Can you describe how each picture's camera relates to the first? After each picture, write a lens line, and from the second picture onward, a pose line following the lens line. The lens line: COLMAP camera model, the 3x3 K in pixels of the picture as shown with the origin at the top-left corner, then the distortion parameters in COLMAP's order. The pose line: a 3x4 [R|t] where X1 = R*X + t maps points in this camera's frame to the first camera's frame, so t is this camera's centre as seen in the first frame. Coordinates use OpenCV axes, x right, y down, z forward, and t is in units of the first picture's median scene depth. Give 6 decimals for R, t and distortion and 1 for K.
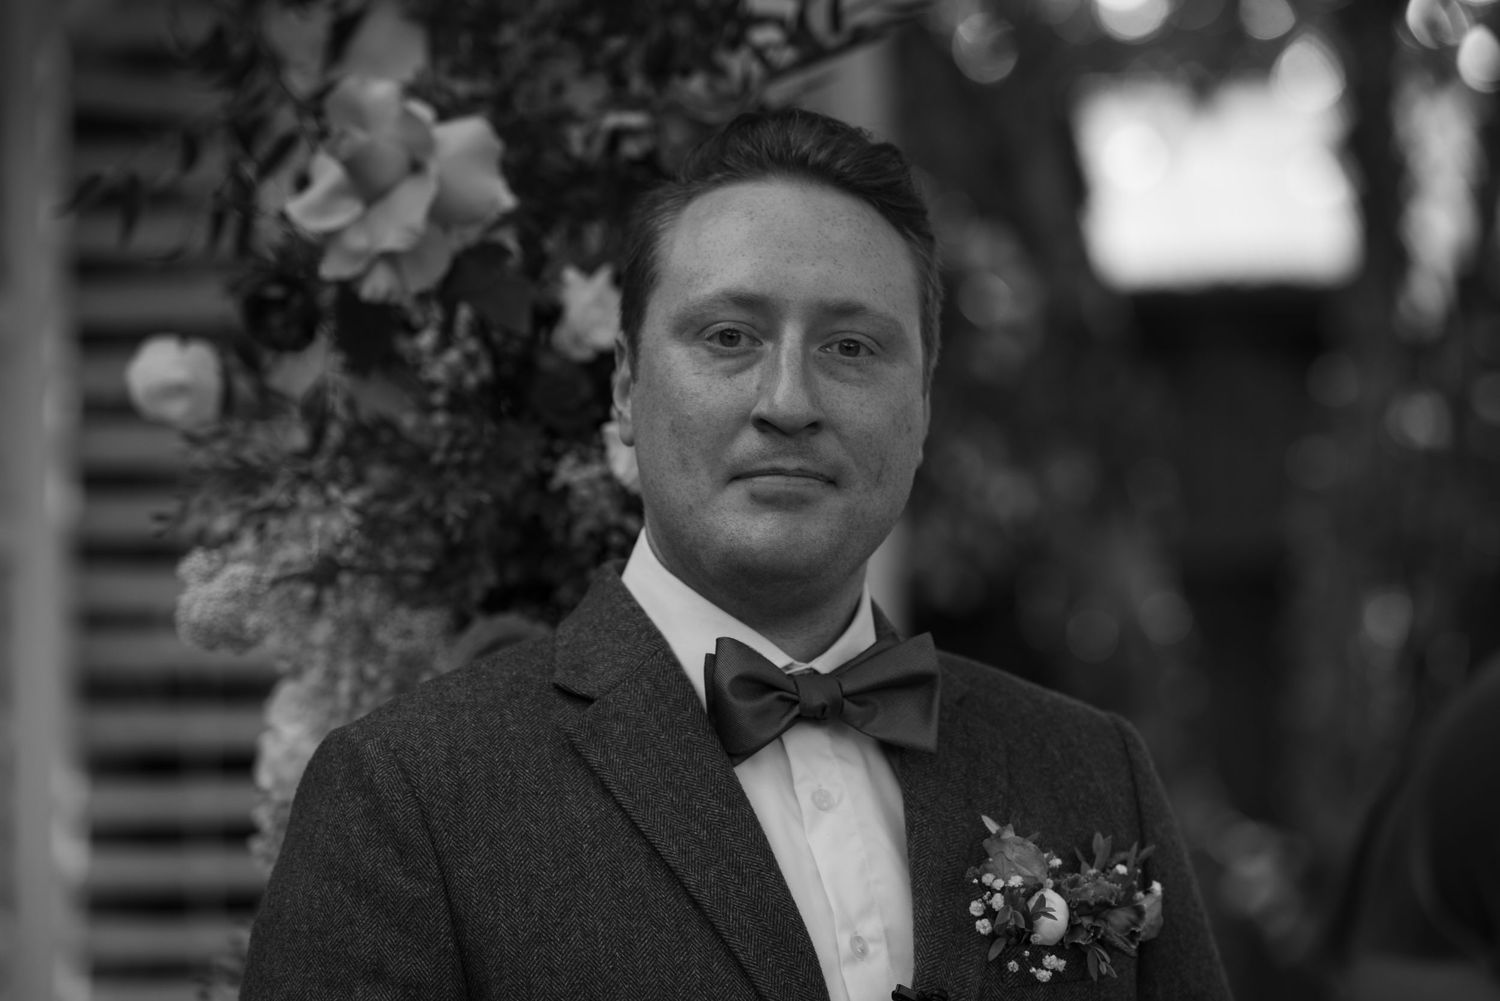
lens RADIAL K [[6275.0, 0, 750.0], [0, 6275.0, 500.5], [0, 0, 1]] dist [0.015654, -0.105301]
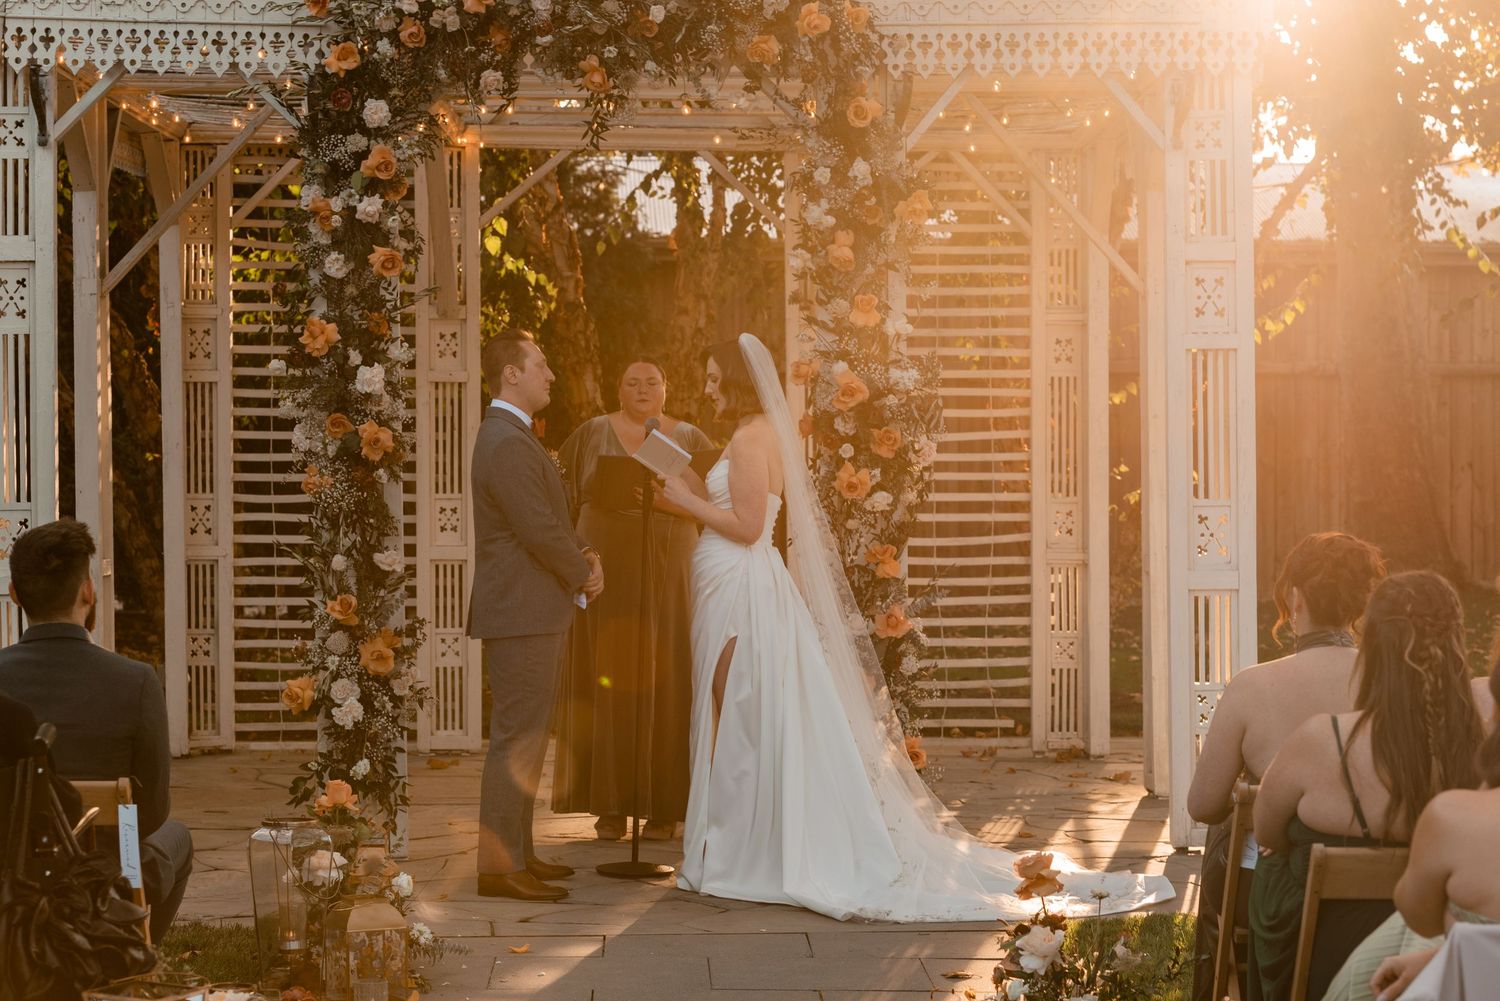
lens RADIAL K [[3214.6, 0, 750.0], [0, 3214.6, 500.5], [0, 0, 1]] dist [-0.028807, -0.032818]
pose [[0.997327, 0.020673, 0.070086, 0.124779], [-0.024265, 0.998415, 0.050789, -0.056800], [-0.068925, -0.052354, 0.996247, -1.820778]]
